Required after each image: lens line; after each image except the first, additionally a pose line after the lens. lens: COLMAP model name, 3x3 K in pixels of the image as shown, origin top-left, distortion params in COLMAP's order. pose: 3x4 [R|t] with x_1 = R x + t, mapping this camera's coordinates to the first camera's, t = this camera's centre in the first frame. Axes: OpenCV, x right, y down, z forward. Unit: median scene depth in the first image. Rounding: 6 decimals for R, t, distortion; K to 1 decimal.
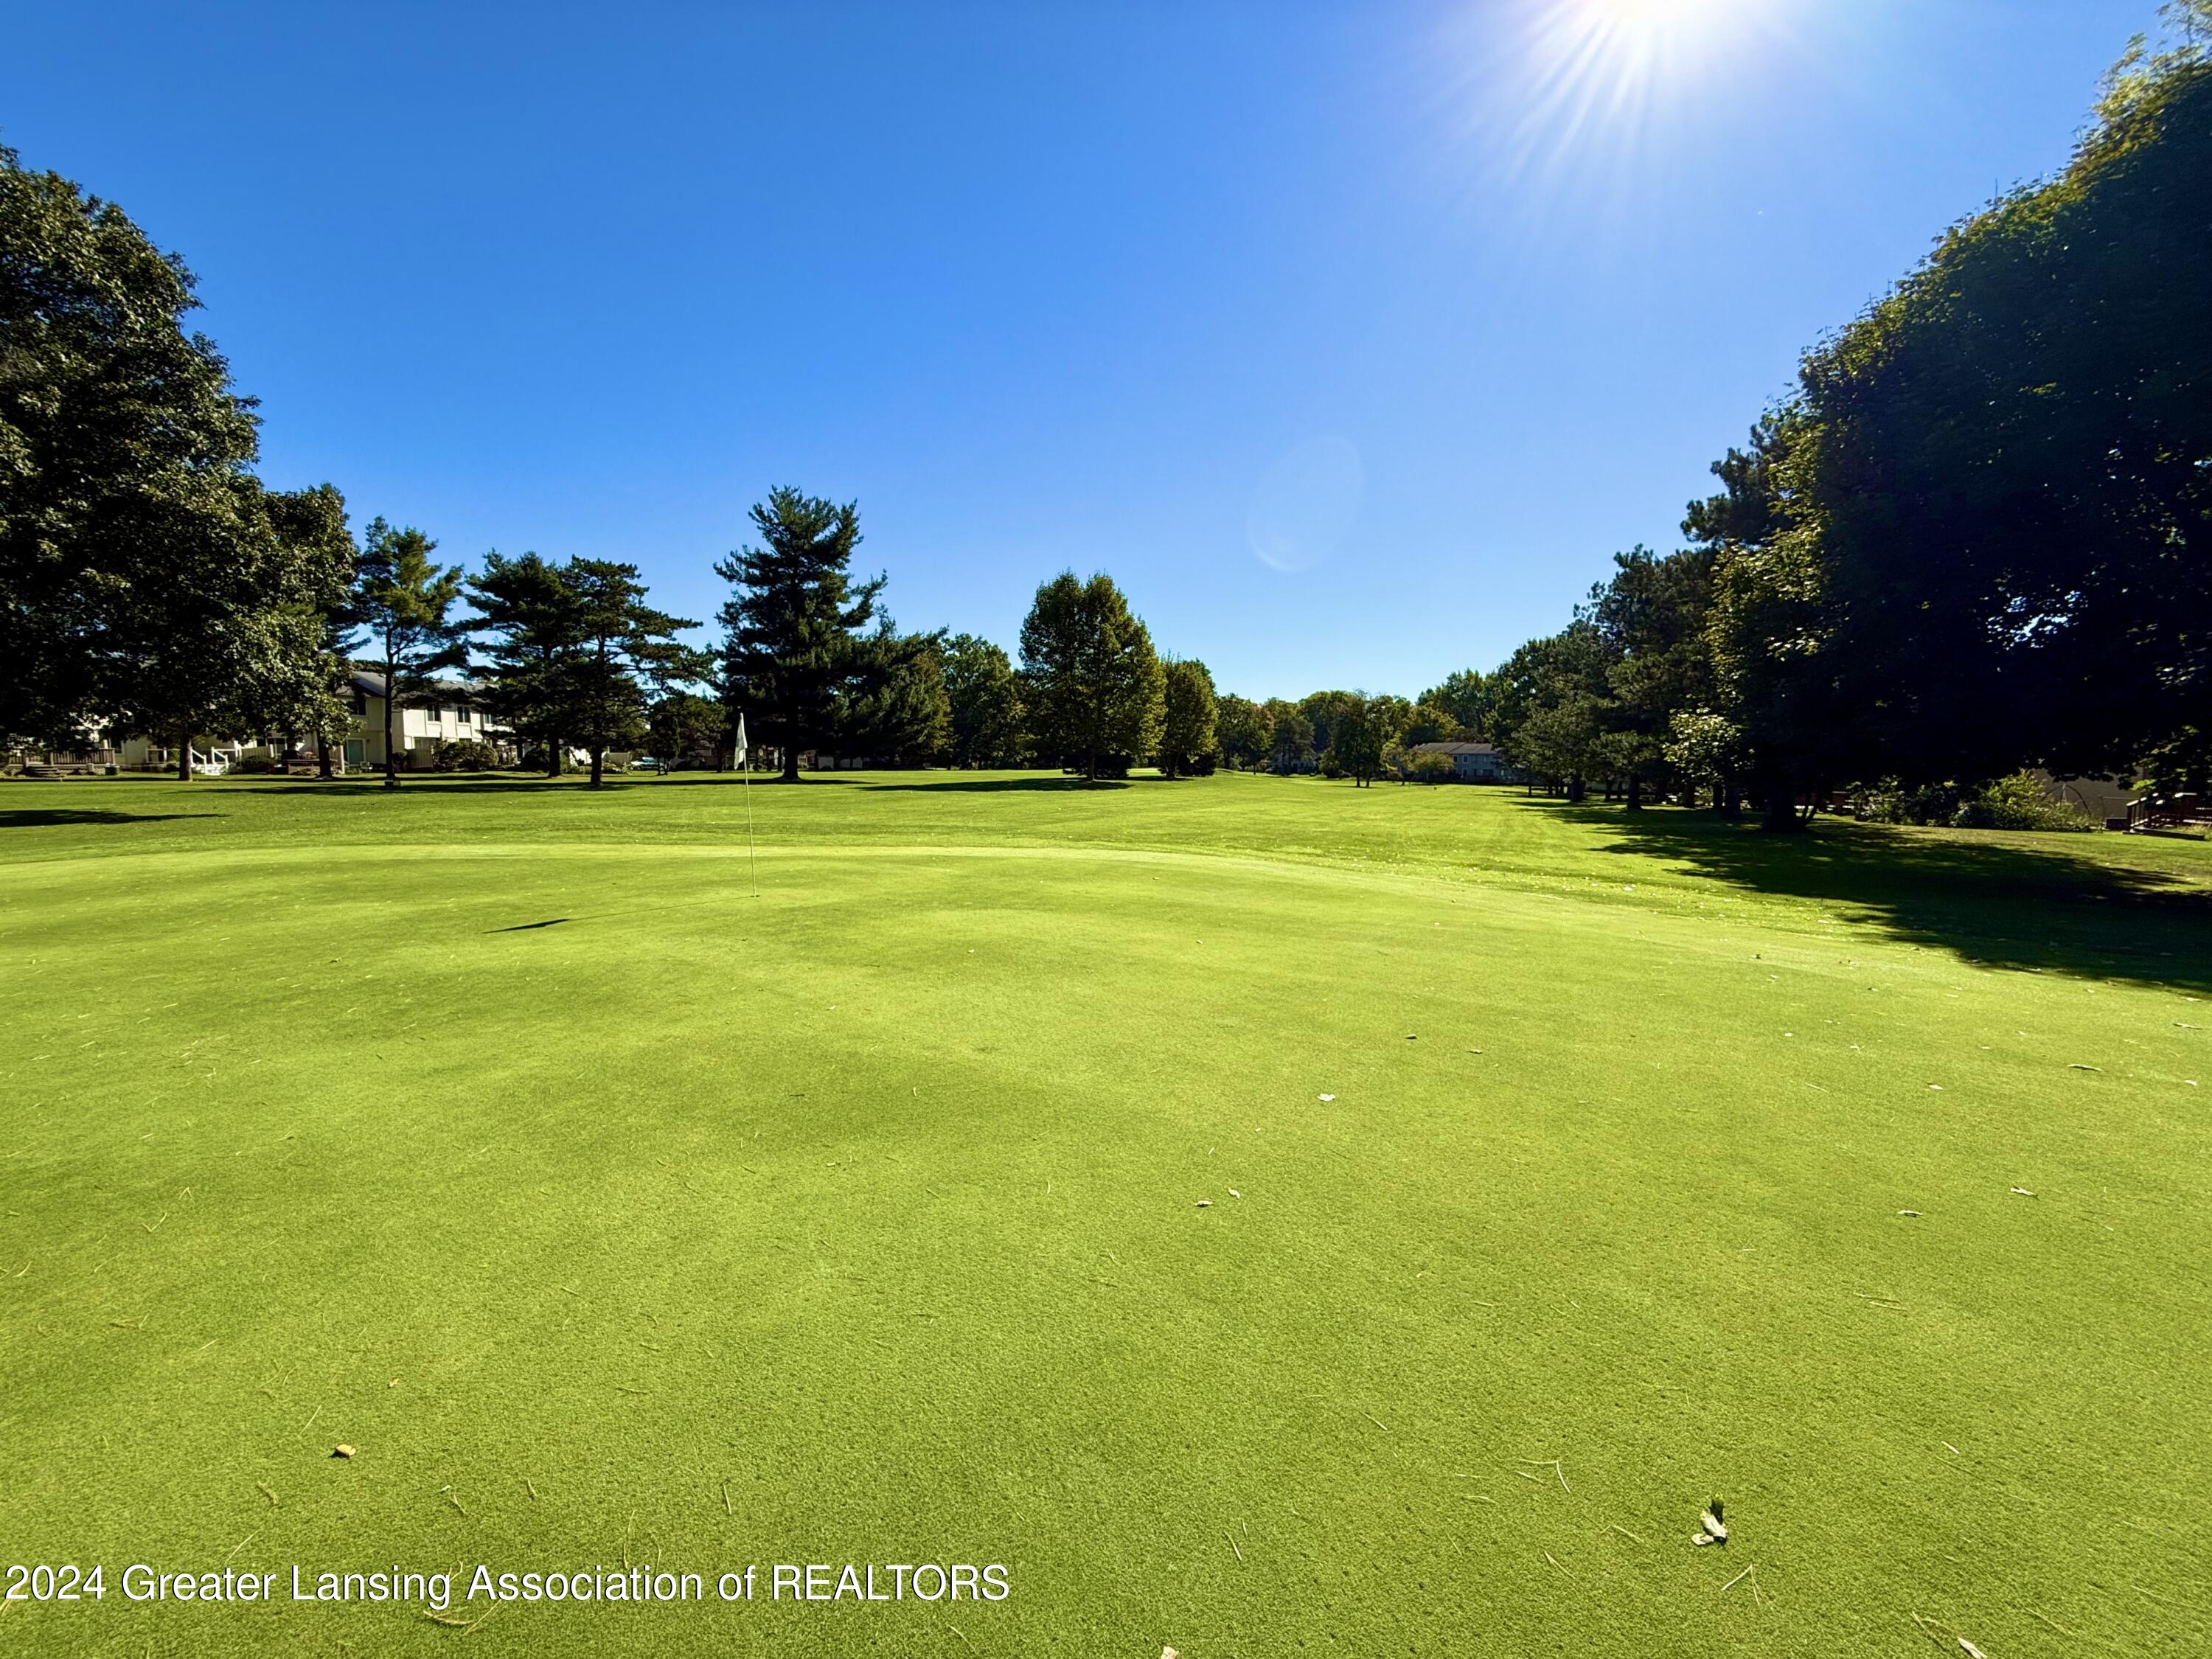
lens RADIAL K [[878.1, 0, 1104.7], [0, 878.1, 831.0], [0, 0, 1]] dist [-0.000272, 0.000038]
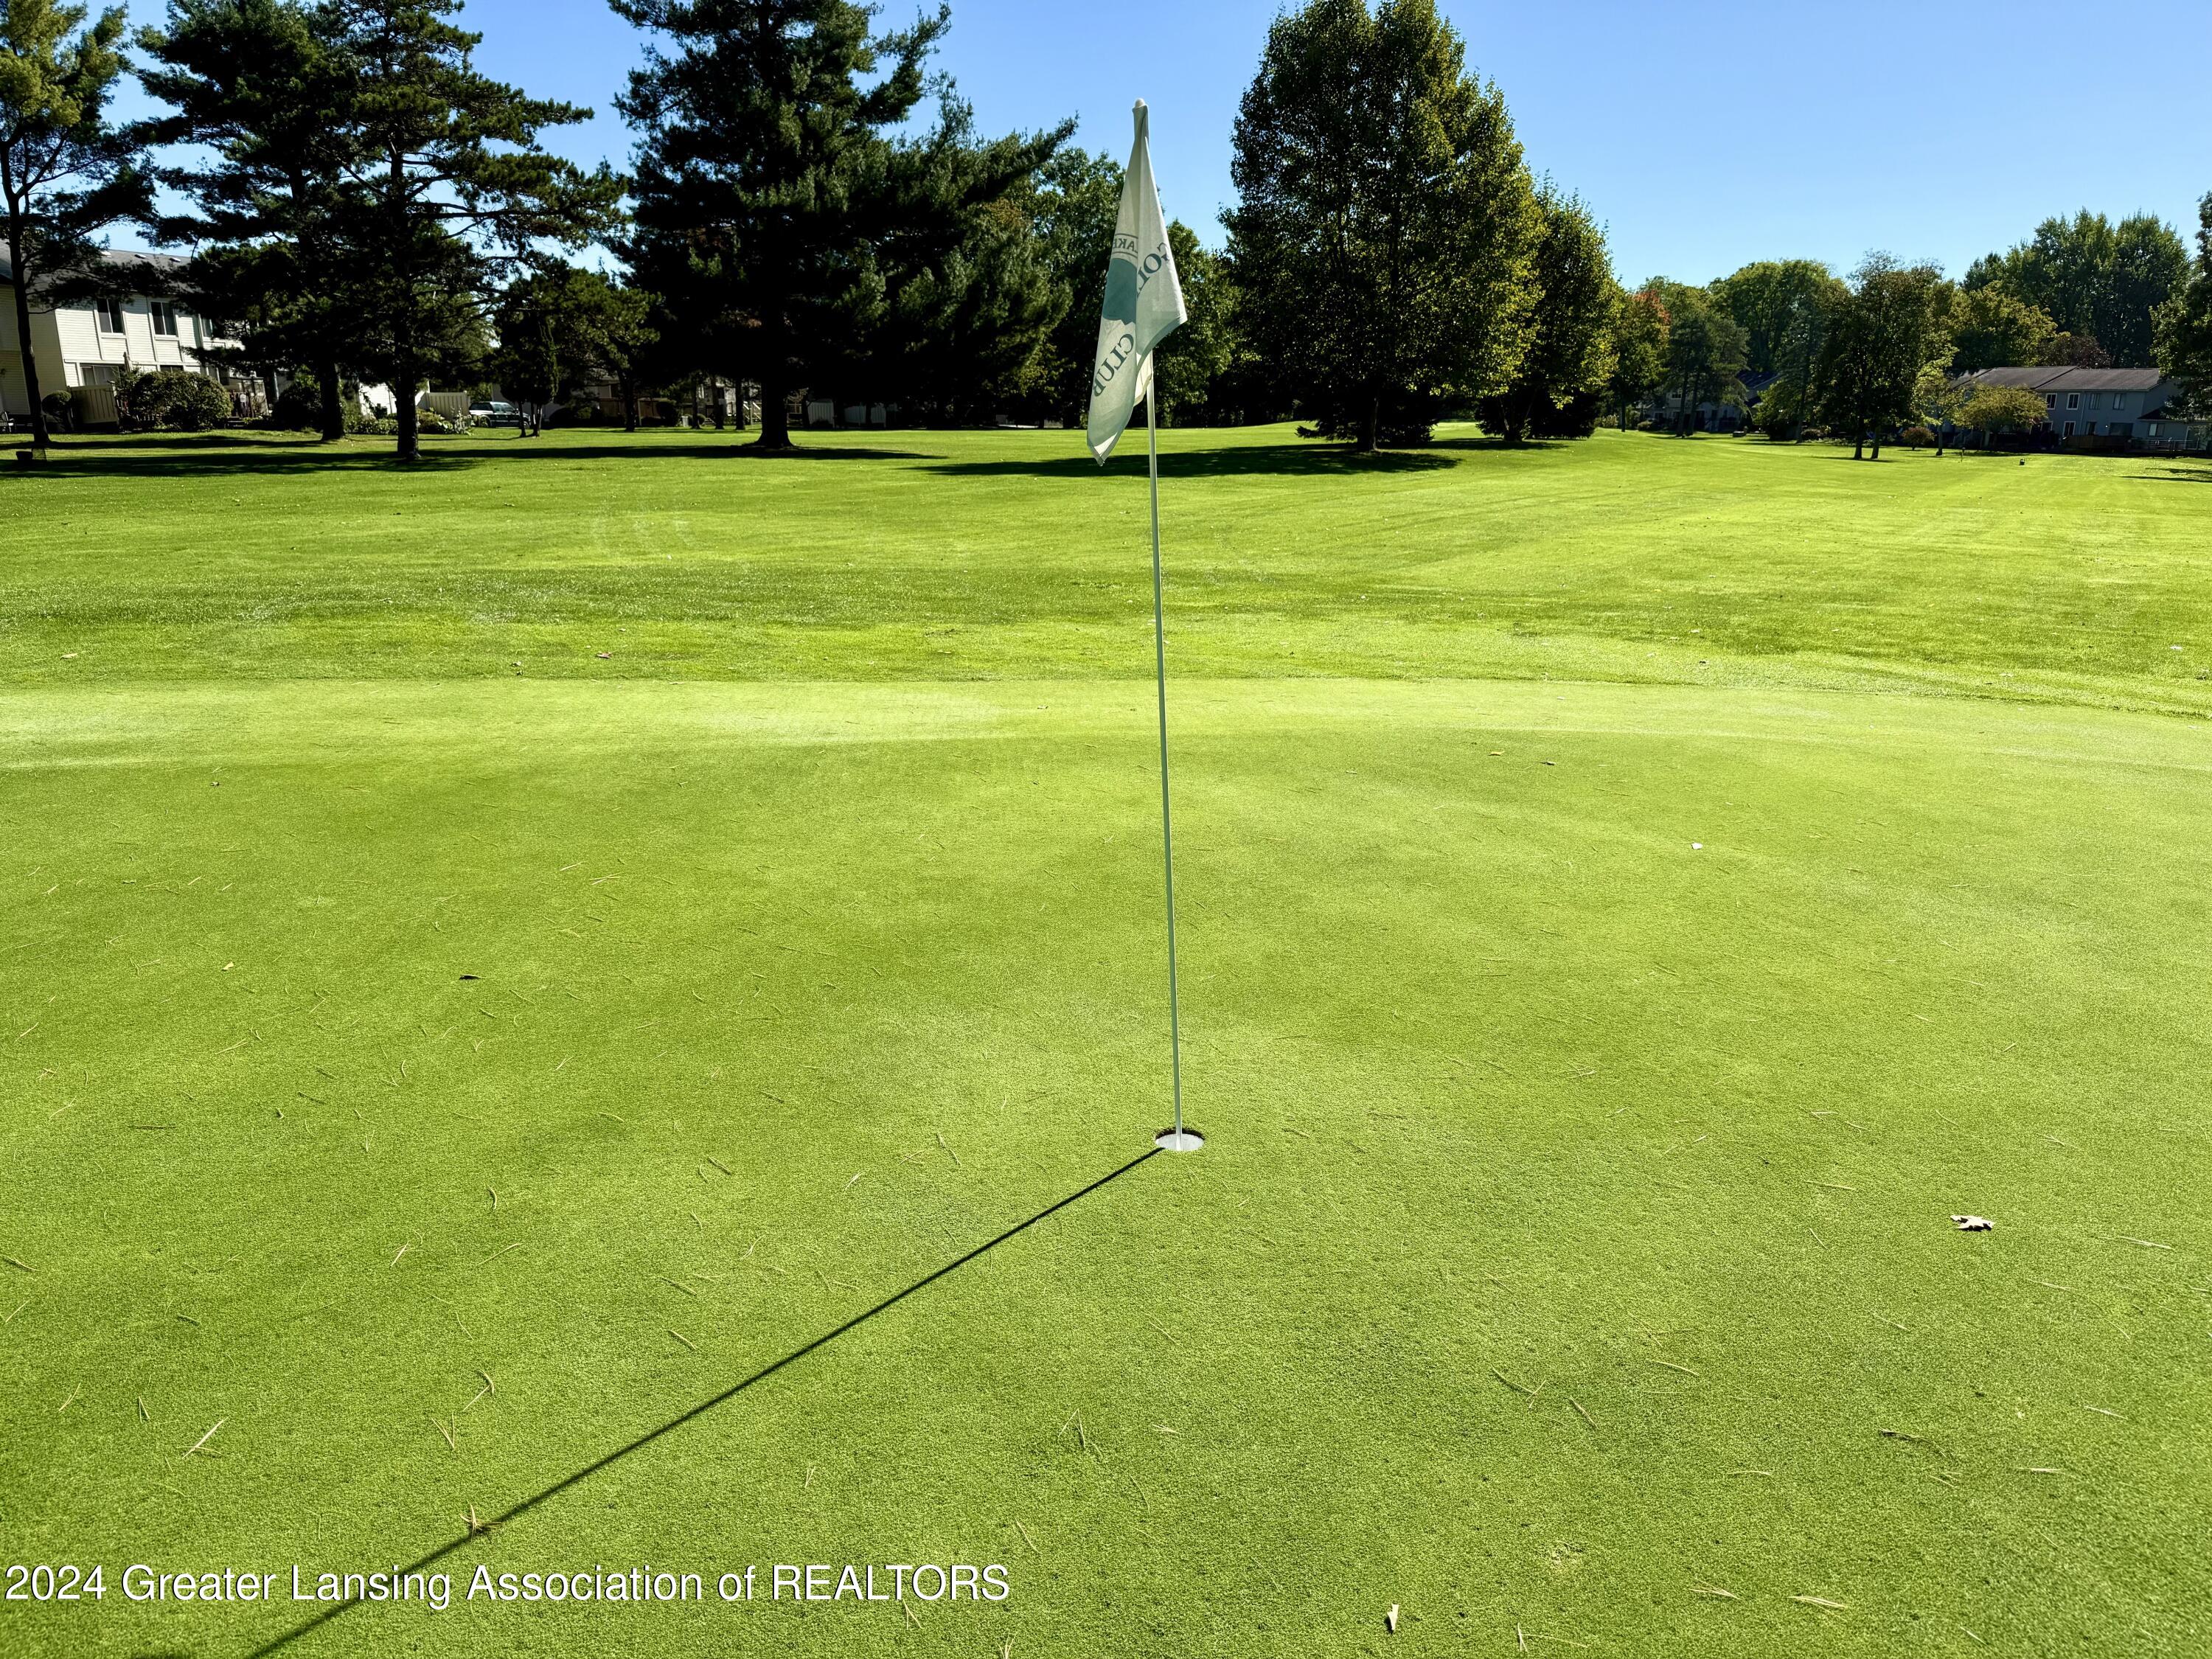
lens RADIAL K [[1551.9, 0, 1103.9], [0, 1551.9, 830.2], [0, 0, 1]] dist [0.016836, -0.021585]
pose [[0.993100, 0.028518, -0.113751, -0.060532], [-0.007020, 0.982697, 0.185085, -0.008667], [0.117061, -0.183009, 0.976117, 0.109314]]
